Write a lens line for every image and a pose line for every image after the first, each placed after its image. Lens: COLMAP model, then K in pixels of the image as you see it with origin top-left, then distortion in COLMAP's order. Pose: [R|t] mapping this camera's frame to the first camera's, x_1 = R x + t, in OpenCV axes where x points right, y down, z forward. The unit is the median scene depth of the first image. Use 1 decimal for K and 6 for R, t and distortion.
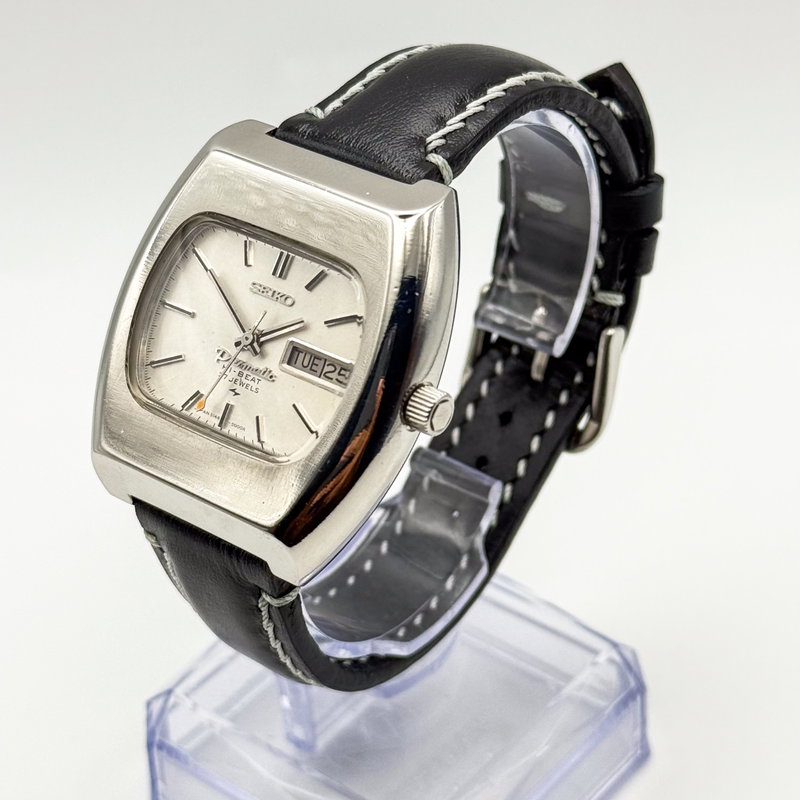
lens RADIAL K [[2108.8, 0, 400.0], [0, 2108.8, 400.0], [0, 0, 1]] dist [0.062951, 0.346116]
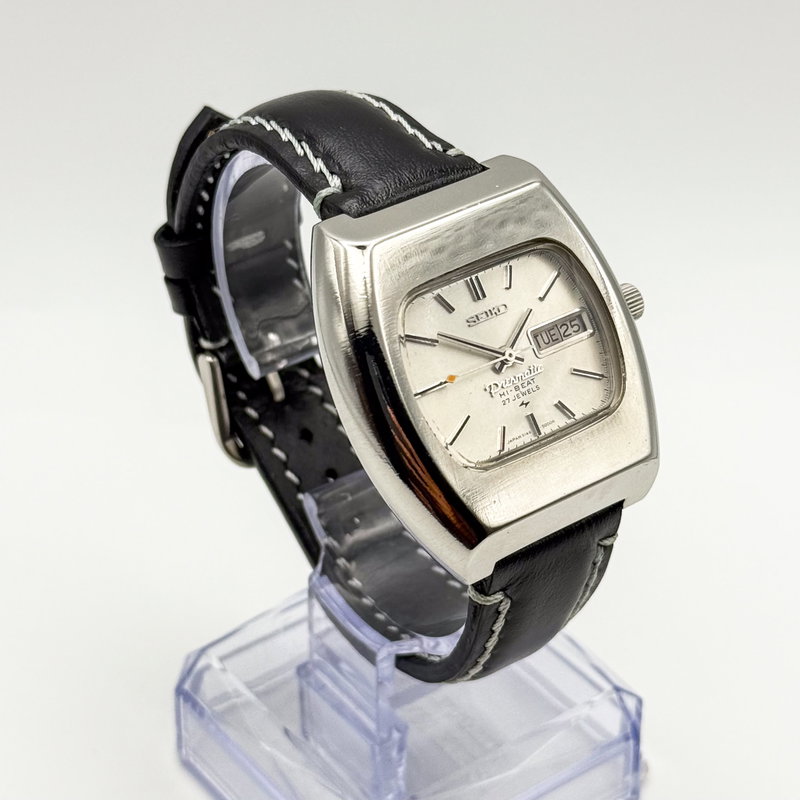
lens RADIAL K [[2108.8, 0, 400.0], [0, 2108.8, 400.0], [0, 0, 1]] dist [0.062951, 0.346116]
pose [[0.250021, -0.506079, 0.825453, -0.951471], [0.553884, 0.774015, 0.306777, -0.359459], [-0.794167, 0.380505, 0.473830, 0.512459]]
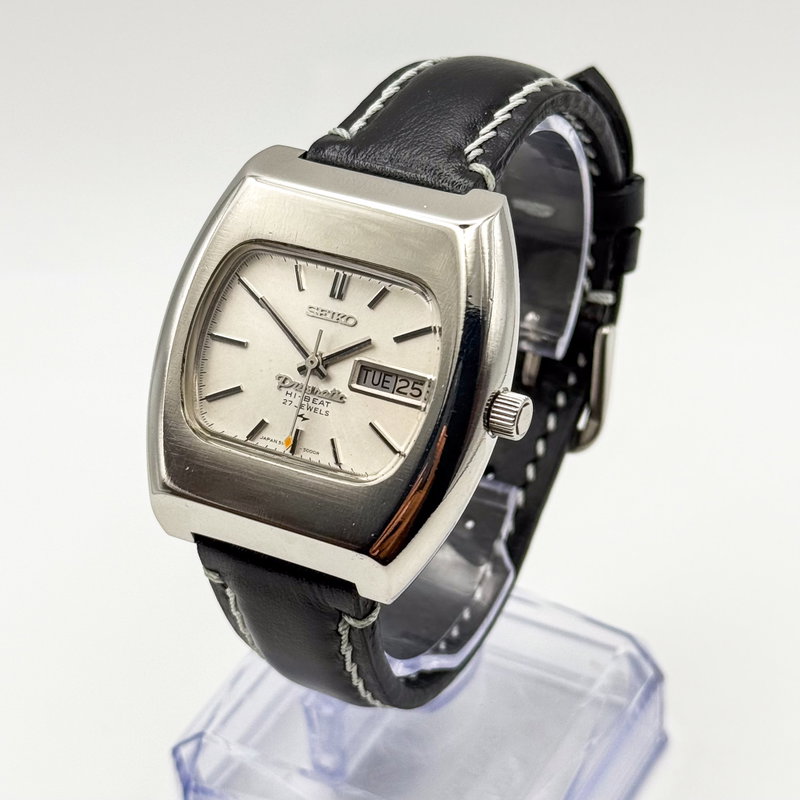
lens RADIAL K [[2108.8, 0, 400.0], [0, 2108.8, 400.0], [0, 0, 1]] dist [0.062951, 0.346116]
pose [[0.984355, -0.092725, 0.149823, -0.173834], [0.095514, 0.995362, -0.011512, 0.003842], [-0.148060, 0.025642, 0.988646, 0.010611]]
